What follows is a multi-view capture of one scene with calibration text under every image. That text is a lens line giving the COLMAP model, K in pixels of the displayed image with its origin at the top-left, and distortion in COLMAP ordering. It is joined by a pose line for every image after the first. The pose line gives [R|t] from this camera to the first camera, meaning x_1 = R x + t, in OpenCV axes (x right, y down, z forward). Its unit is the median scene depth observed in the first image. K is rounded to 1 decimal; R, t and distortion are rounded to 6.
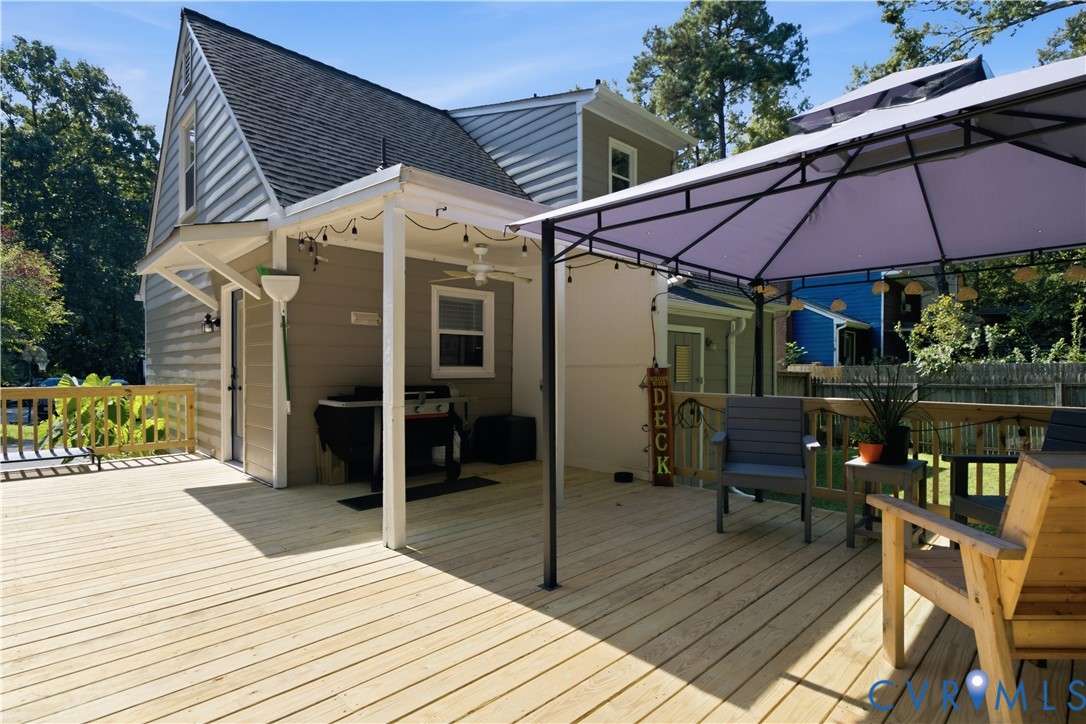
lens RADIAL K [[539.3, 0, 543.0], [0, 539.3, 362.0], [0, 0, 1]] dist [0.000686, -0.001378]
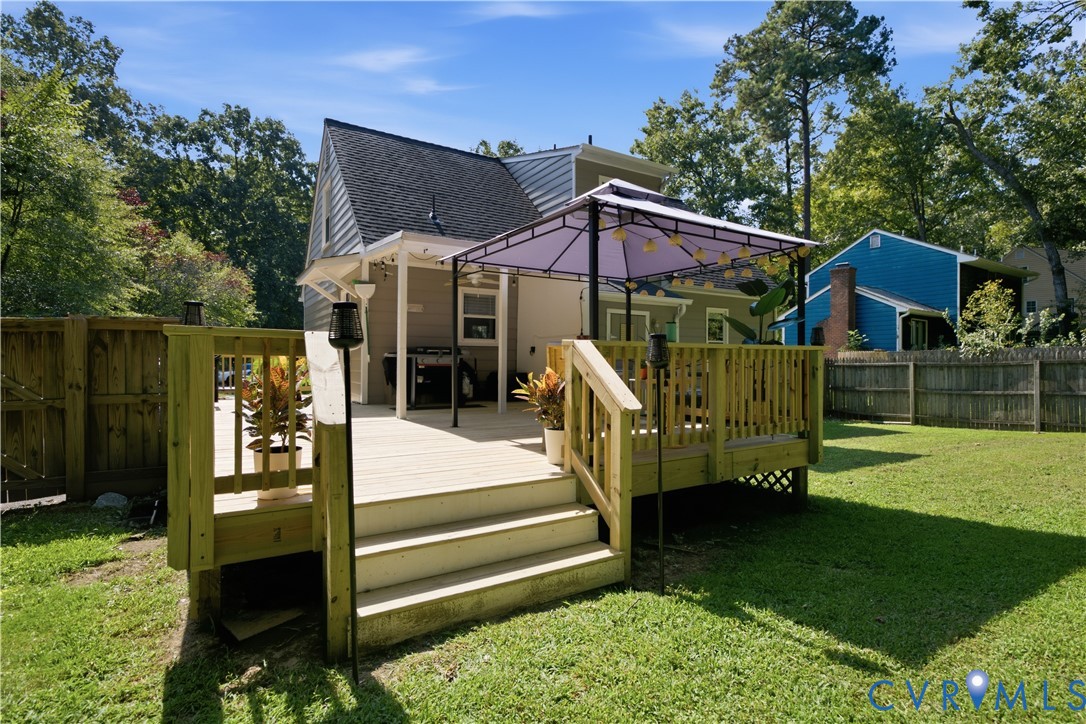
lens RADIAL K [[524.0, 0, 543.2], [0, 524.0, 352.1], [0, 0, 1]] dist [-0.000774, -0.001728]
pose [[0.975806, 0.001163, -0.218636, 0.073266], [-0.003186, 0.999955, -0.008901, 0.012277], [0.218616, 0.009382, 0.975766, -0.087847]]
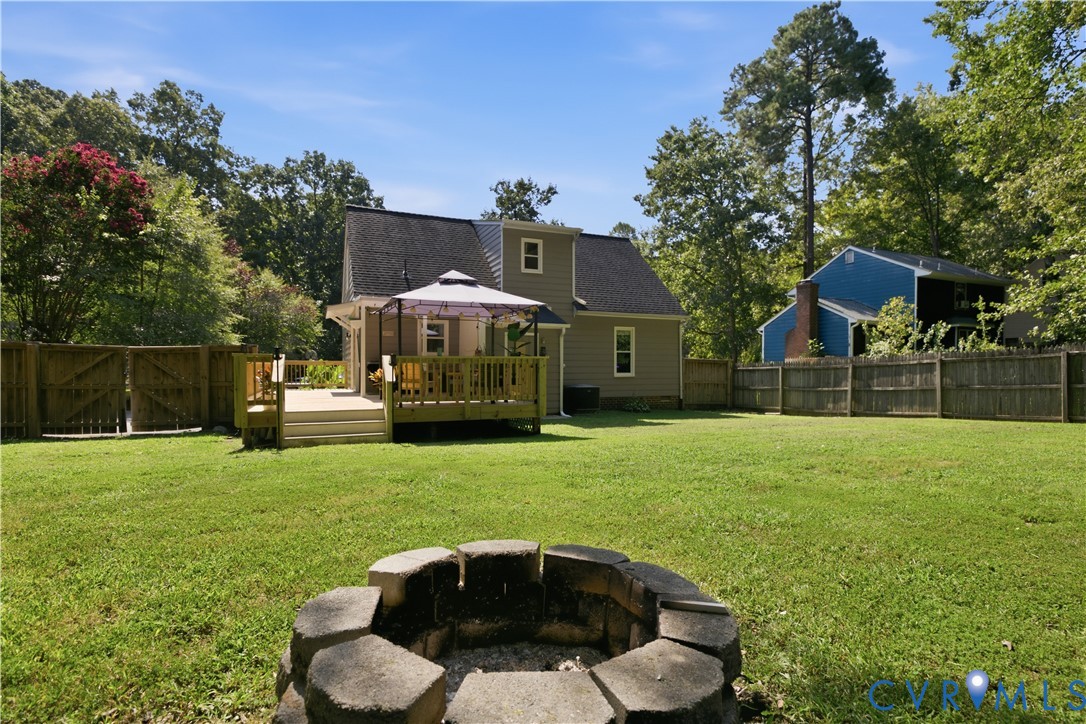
lens RADIAL K [[525.8, 0, 541.1], [0, 525.8, 368.8], [0, 0, 1]] dist [-0.003951, 0.000989]
pose [[0.934711, 0.000770, -0.355408, 0.235369], [0.001904, 0.999972, 0.007173, 0.013845], [0.355404, -0.007382, 0.934684, -0.212097]]
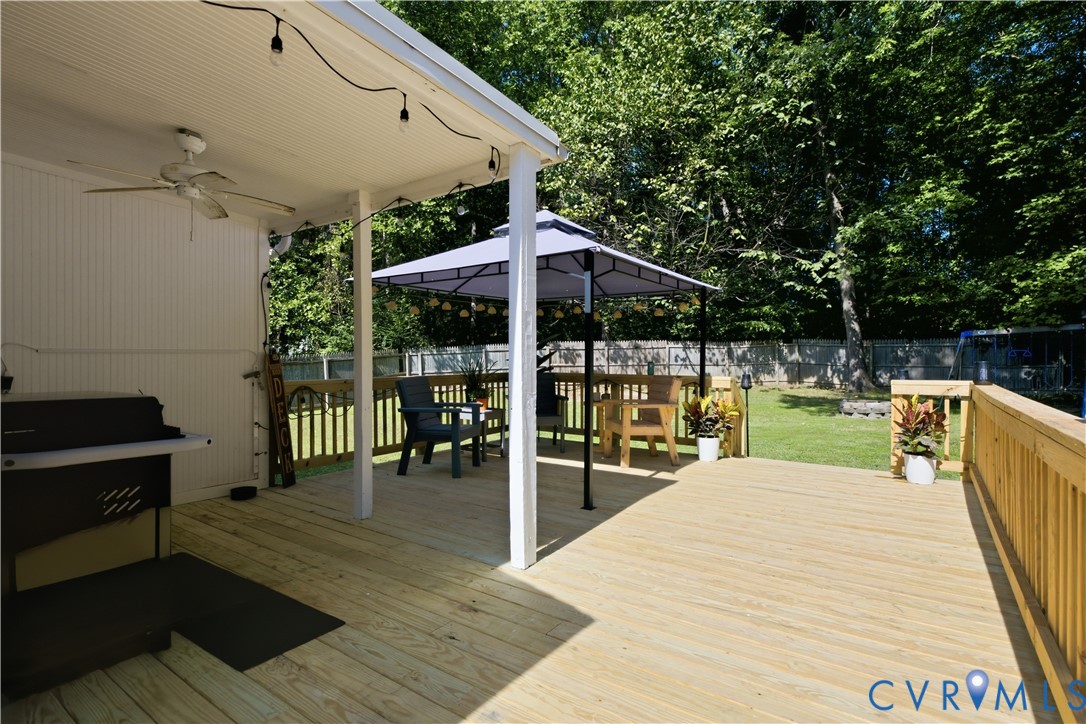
lens RADIAL K [[539.3, 0, 543.0], [0, 539.3, 362.0], [0, 0, 1]] dist [0.000686, -0.001378]
pose [[-0.179874, -0.007008, 0.983665, -0.124395], [-0.003069, 0.999974, 0.006563, 0.002856], [-0.983685, -0.001839, -0.179891, 0.127269]]
